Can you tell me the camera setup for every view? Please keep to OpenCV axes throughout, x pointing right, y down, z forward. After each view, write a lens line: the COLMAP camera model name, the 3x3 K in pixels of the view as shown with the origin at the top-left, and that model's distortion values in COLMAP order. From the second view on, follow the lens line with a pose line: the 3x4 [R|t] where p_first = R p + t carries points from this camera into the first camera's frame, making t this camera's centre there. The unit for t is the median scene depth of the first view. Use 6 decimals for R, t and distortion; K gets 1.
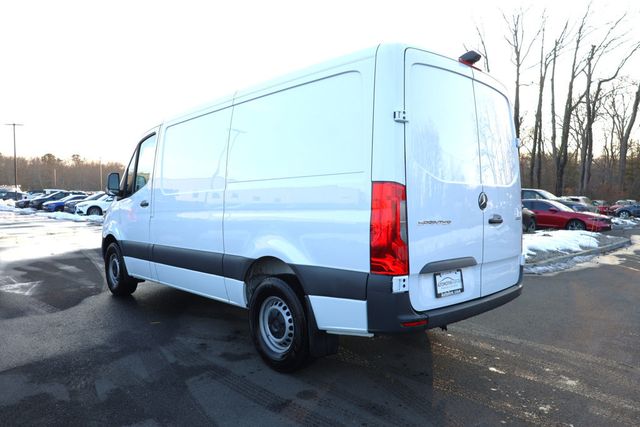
lens RADIAL K [[438.6, 0, 320.9], [0, 438.6, 195.7], [0, 0, 1]] dist [0.000949, 0.002243]
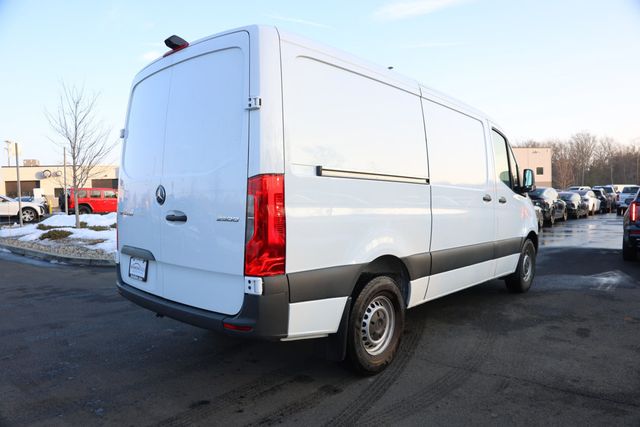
lens RADIAL K [[437.9, 0, 318.6], [0, 437.9, 195.8], [0, 0, 1]] dist [-0.072417, 0.004375]
pose [[0.068417, -0.013478, -0.997566, 1.396410], [0.017761, 0.999767, -0.012289, 0.032539], [0.997499, -0.016877, 0.068640, 1.353005]]
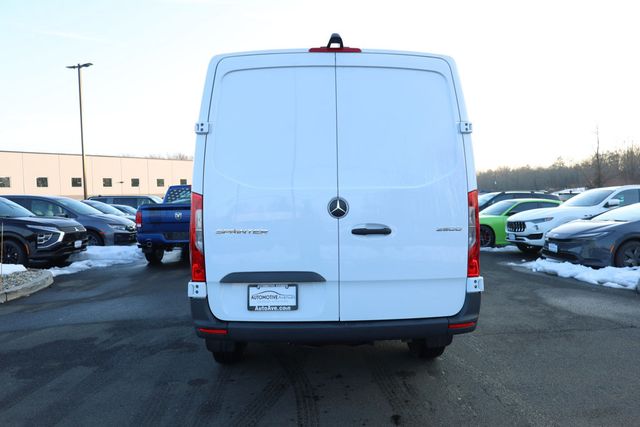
lens RADIAL K [[438.6, 0, 320.9], [0, 438.6, 195.7], [0, 0, 1]] dist [0.000949, 0.002243]
pose [[0.752031, -0.031734, -0.658364, 0.961699], [0.025958, 0.999491, -0.018525, 0.004333], [0.658617, -0.003159, 0.752472, 0.361431]]
